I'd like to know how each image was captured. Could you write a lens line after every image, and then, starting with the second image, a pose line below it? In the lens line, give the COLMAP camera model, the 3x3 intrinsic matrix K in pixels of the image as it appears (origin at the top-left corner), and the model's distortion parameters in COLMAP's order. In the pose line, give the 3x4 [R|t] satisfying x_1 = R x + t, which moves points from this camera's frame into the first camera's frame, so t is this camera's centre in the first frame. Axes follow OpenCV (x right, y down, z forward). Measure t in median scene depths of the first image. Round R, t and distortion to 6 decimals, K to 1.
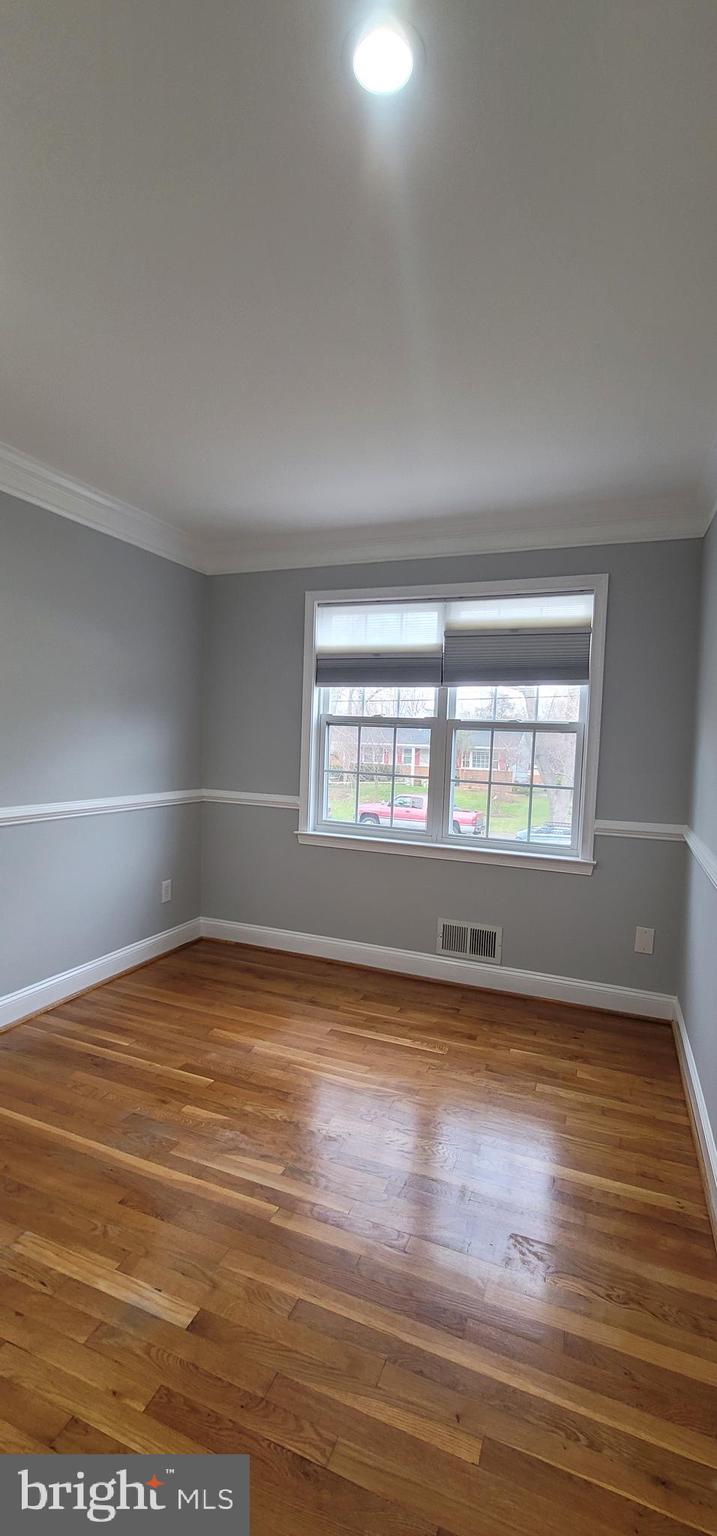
lens RADIAL K [[621.6, 0, 361.4], [0, 621.6, 763.1], [0, 0, 1]] dist [-0.003866, 0.001877]
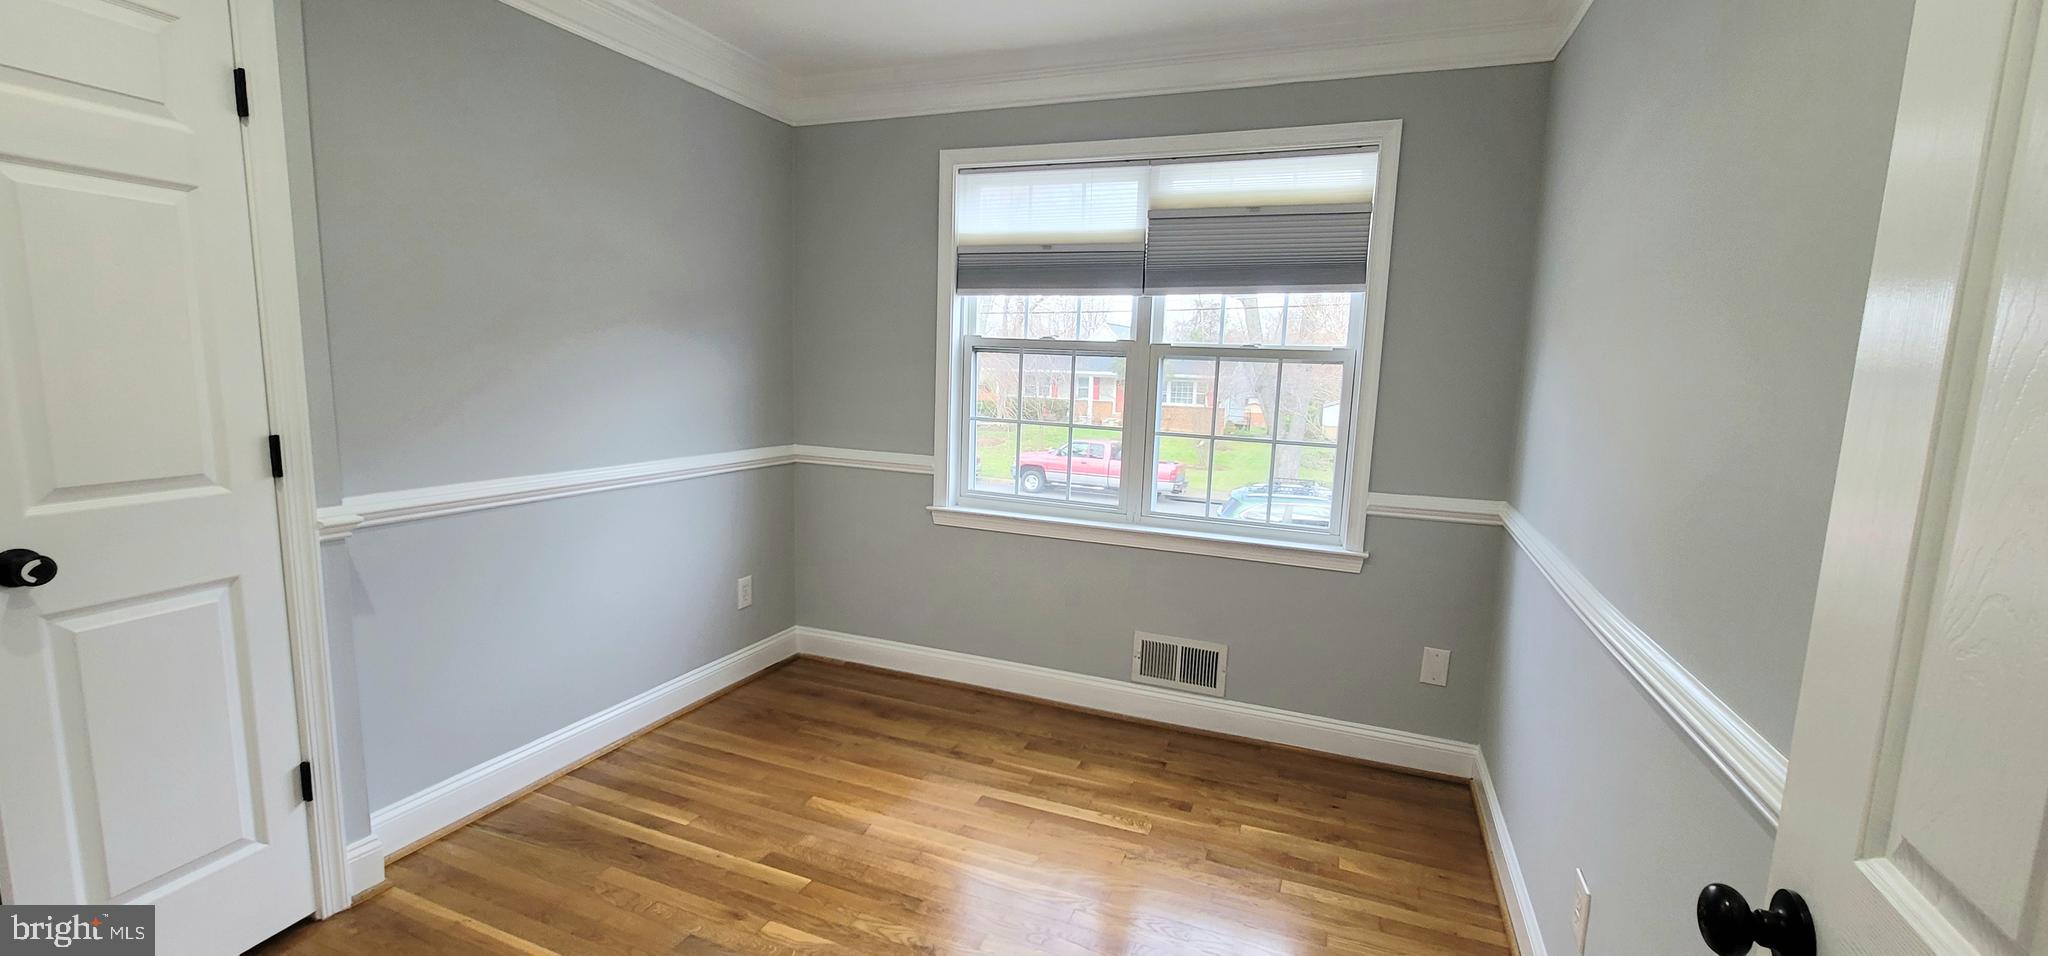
lens RADIAL K [[828.8, 0, 1019.6], [0, 828.8, 460.5], [0, 0, 1]] dist [-0.003866, 0.001877]
pose [[0.999998, -0.001755, -0.000871, -0.004903], [0.001817, 0.996931, 0.078260, -0.015774], [0.000731, -0.078261, 0.996933, 0.100013]]
